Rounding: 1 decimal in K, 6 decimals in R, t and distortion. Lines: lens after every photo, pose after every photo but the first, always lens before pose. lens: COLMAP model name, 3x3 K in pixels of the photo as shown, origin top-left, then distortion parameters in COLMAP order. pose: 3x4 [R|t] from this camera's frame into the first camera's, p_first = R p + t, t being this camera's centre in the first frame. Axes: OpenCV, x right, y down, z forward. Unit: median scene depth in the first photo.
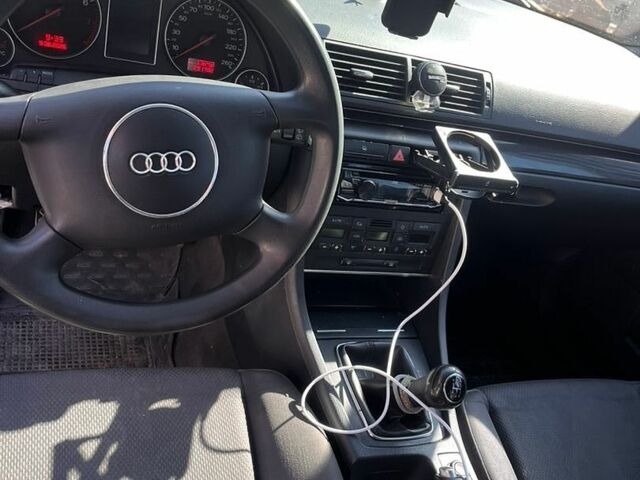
lens RADIAL K [[635.1, 0, 320.0], [0, 635.1, 240.0], [0, 0, 1]] dist [0.004970, -0.013462]
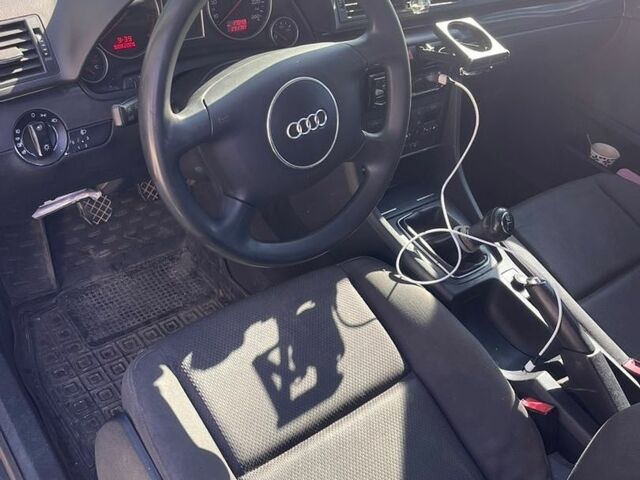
lens RADIAL K [[635.1, 0, 320.0], [0, 635.1, 240.0], [0, 0, 1]] dist [0.004970, -0.013462]
pose [[0.935849, -0.317408, 0.153097, -0.347036], [0.280797, 0.934149, 0.220267, -0.126605], [-0.212930, -0.163148, 0.963350, -0.182973]]
